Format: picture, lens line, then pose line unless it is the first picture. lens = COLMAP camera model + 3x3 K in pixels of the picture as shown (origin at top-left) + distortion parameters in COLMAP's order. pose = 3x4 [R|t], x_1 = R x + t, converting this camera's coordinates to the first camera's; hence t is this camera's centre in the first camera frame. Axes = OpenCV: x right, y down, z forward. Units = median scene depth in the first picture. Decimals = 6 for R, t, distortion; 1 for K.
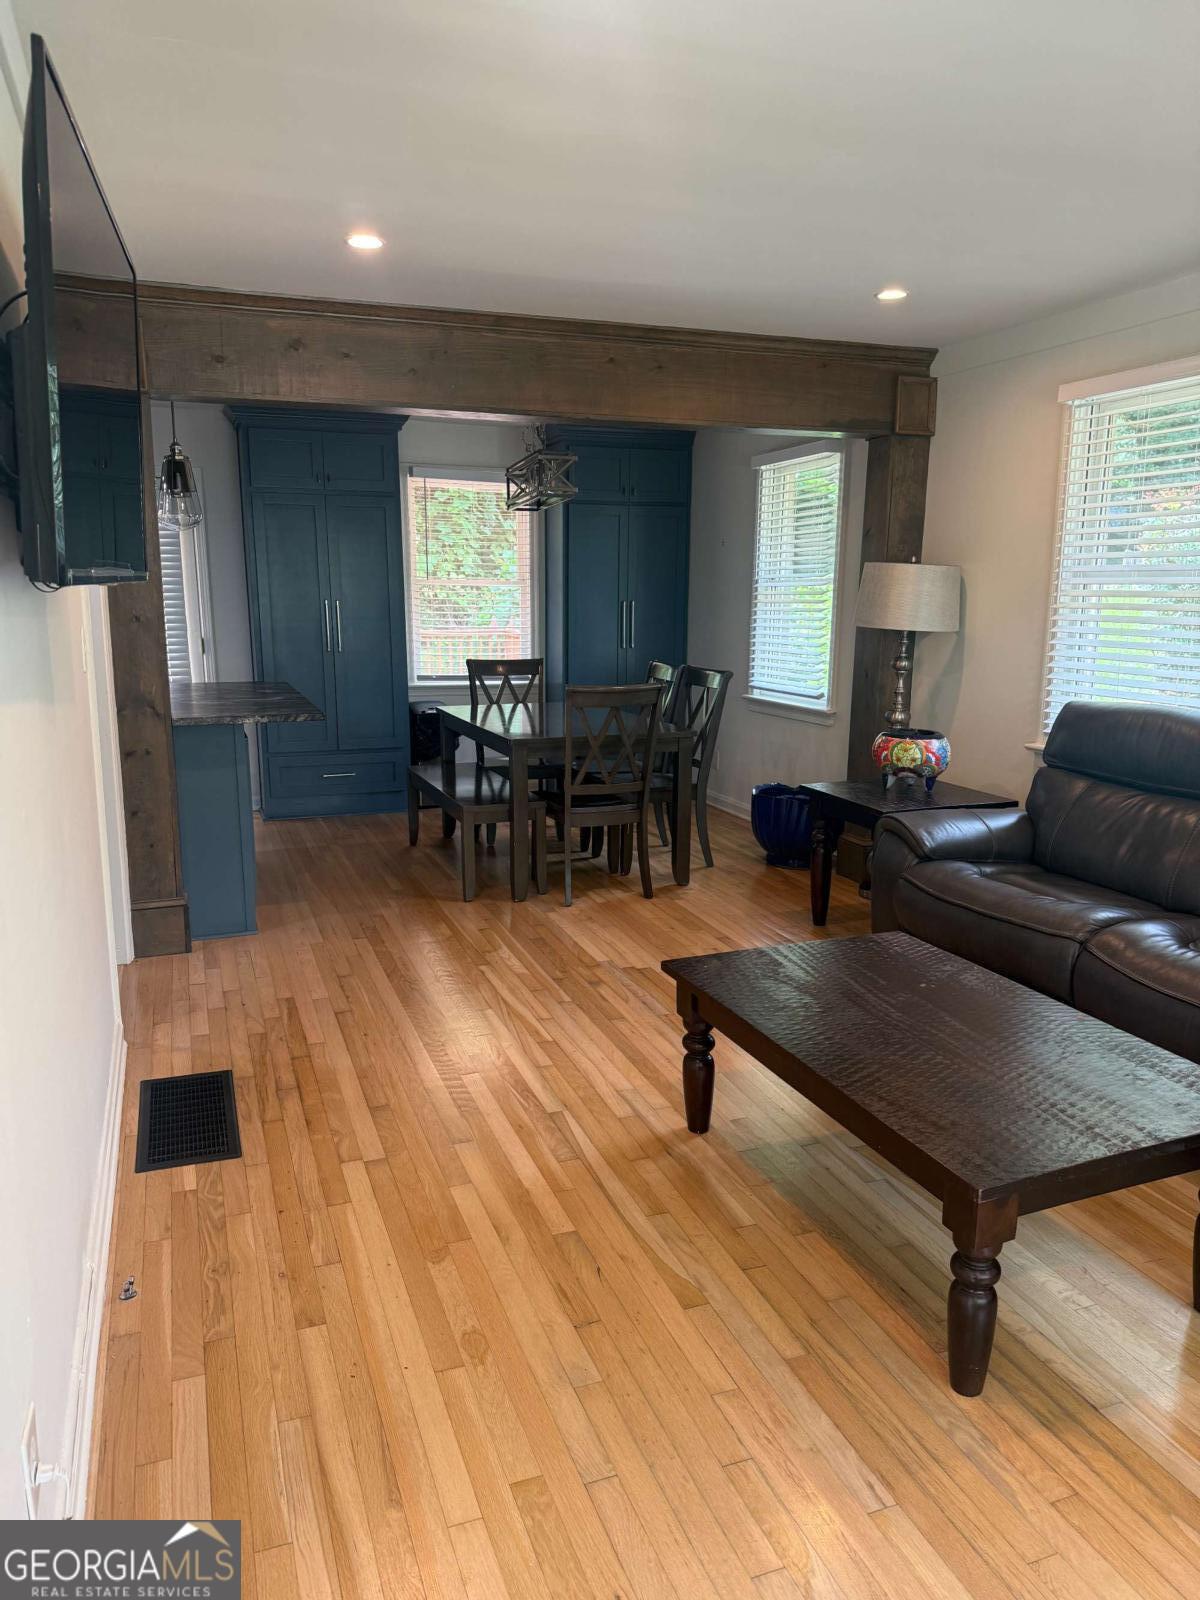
lens RADIAL K [[1110.1, 0, 589.0], [0, 1110.1, 802.3], [0, 0, 1]] dist [0.178105, -0.344291]
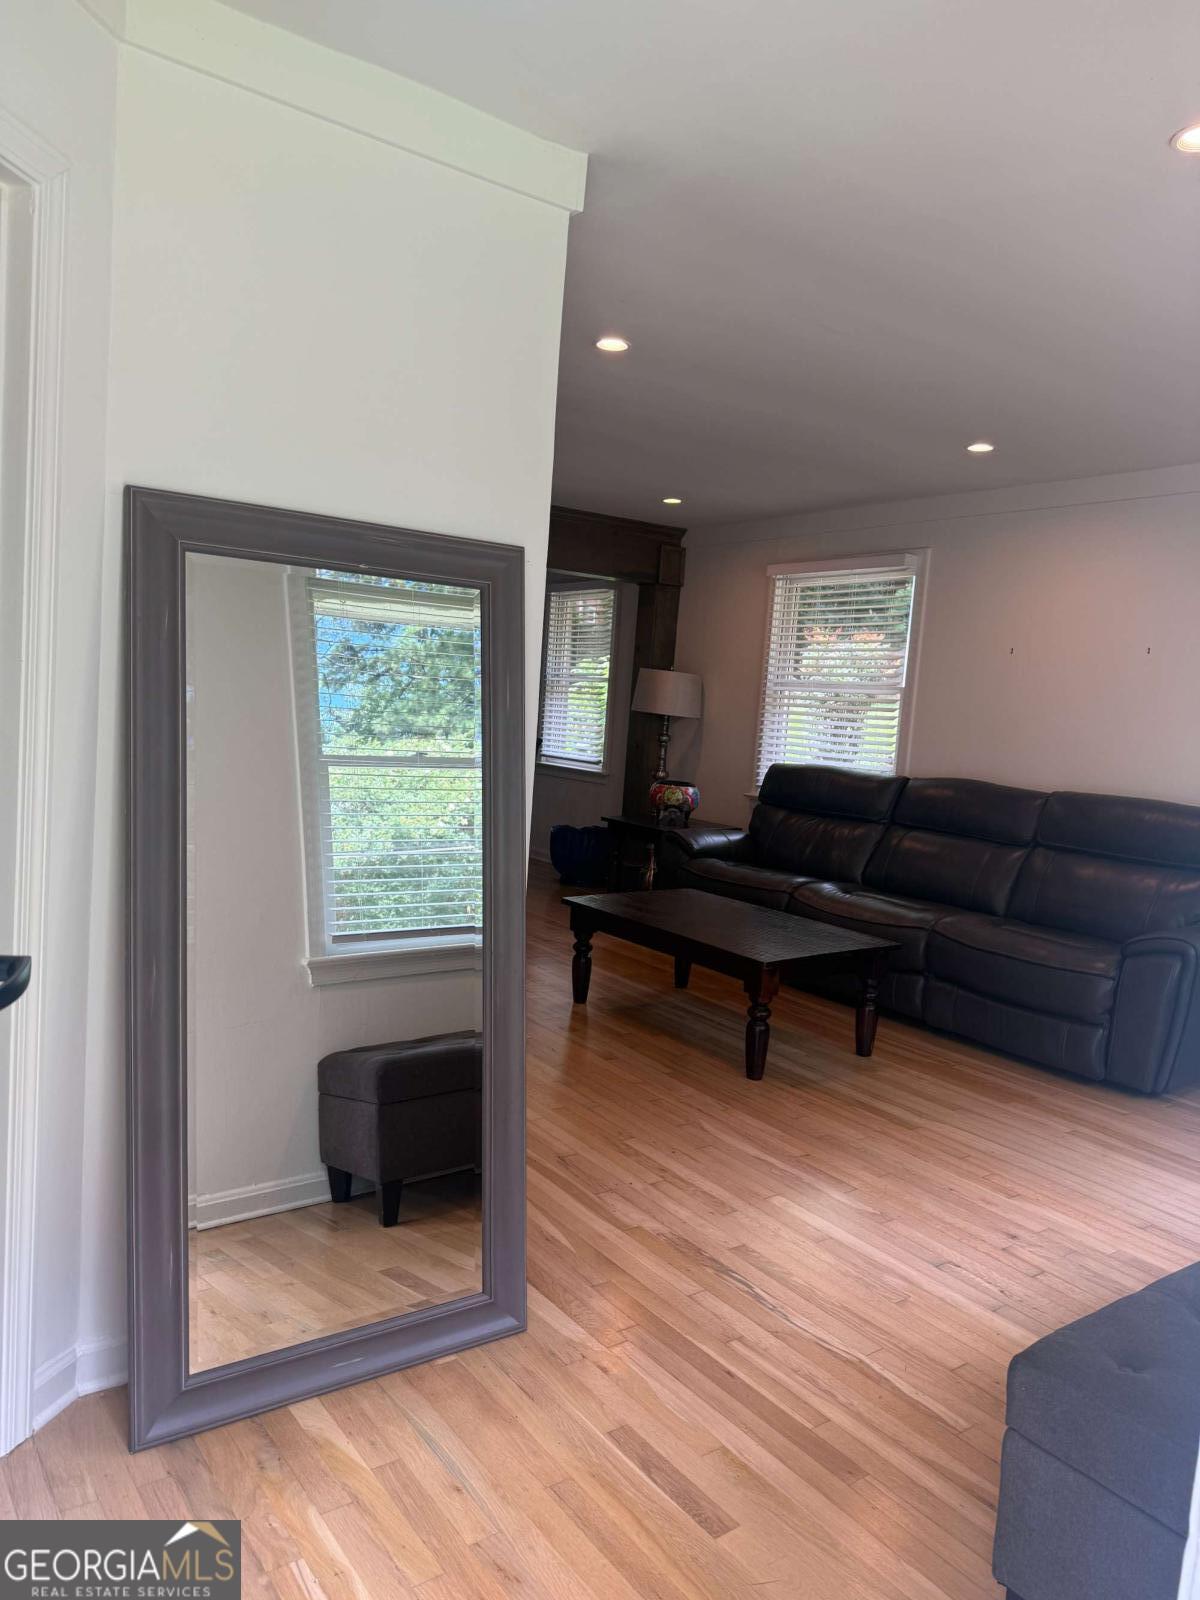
lens RADIAL K [[1115.6, 0, 590.7], [0, 1115.6, 801.0], [0, 0, 1]] dist [0.168246, -0.353653]
pose [[0.961898, 0.033311, 0.271372, -0.224538], [-0.009520, 0.996029, -0.088519, 0.096281], [-0.273243, 0.082563, 0.958395, -0.388468]]
